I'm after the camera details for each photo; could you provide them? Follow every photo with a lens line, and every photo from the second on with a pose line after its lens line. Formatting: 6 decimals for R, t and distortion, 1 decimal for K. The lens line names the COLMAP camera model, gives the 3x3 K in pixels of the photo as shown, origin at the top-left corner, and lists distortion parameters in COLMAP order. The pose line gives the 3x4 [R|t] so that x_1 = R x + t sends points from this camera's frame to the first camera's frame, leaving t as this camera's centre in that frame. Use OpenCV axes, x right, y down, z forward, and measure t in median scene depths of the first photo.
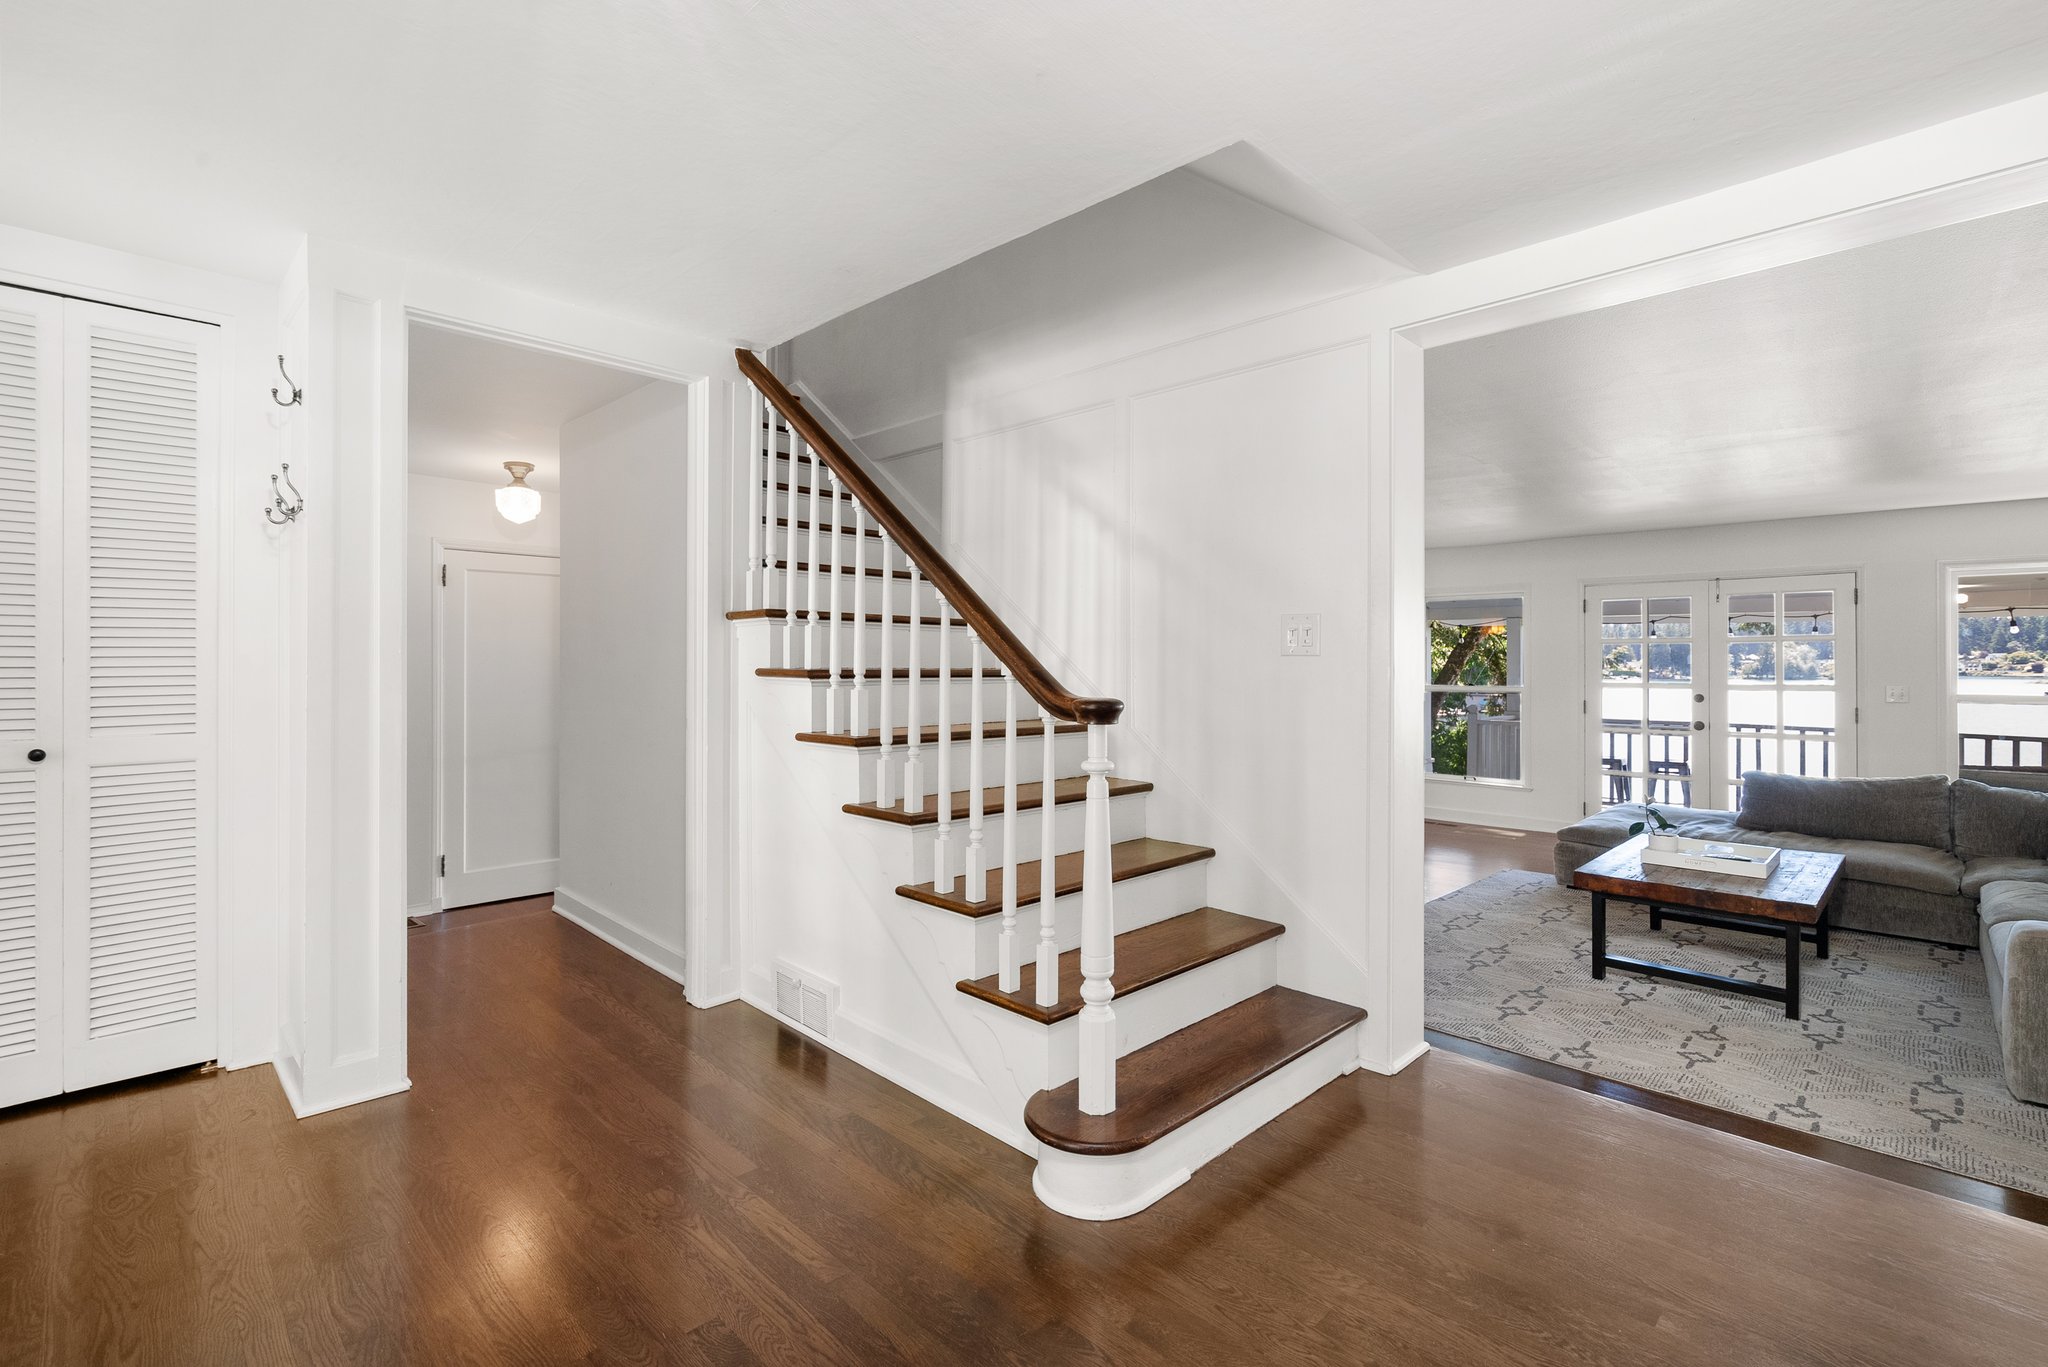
lens RADIAL K [[940.4, 0, 1026.9], [0, 940.4, 664.9], [0, 0, 1]] dist [-0.011947, 0.004501]
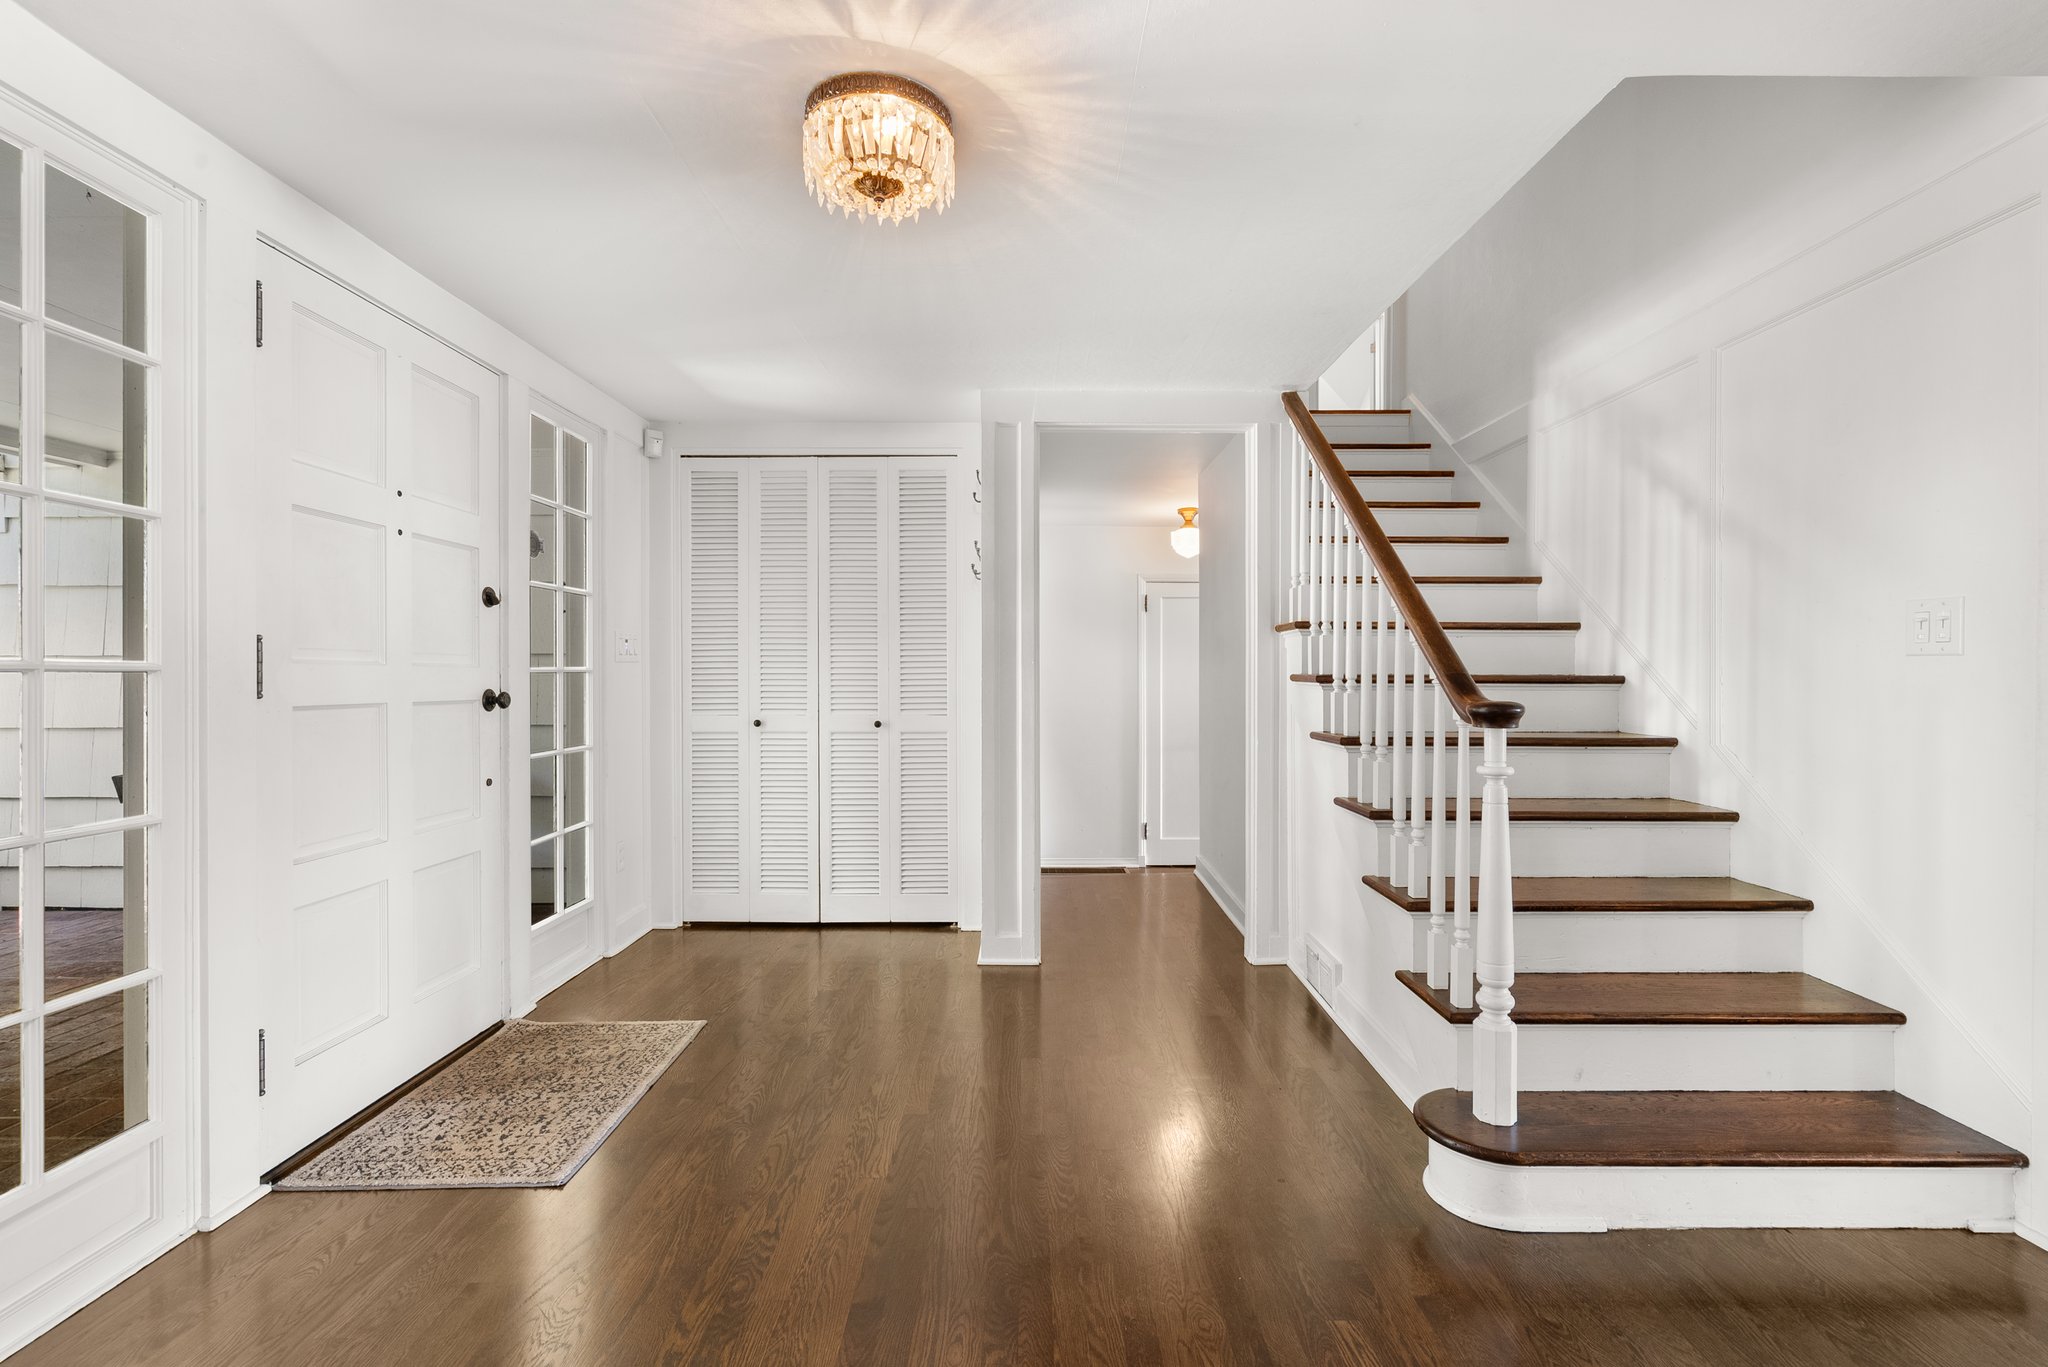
lens RADIAL K [[931.3, 0, 1024.0], [0, 931.3, 683.5], [0, 0, 1]] dist [-0.005097, 0.001162]
pose [[0.705631, 0.005614, -0.708557, 0.299243], [0.000668, 0.999963, 0.008588, 0.005535], [0.708579, -0.006533, 0.705602, -0.023350]]
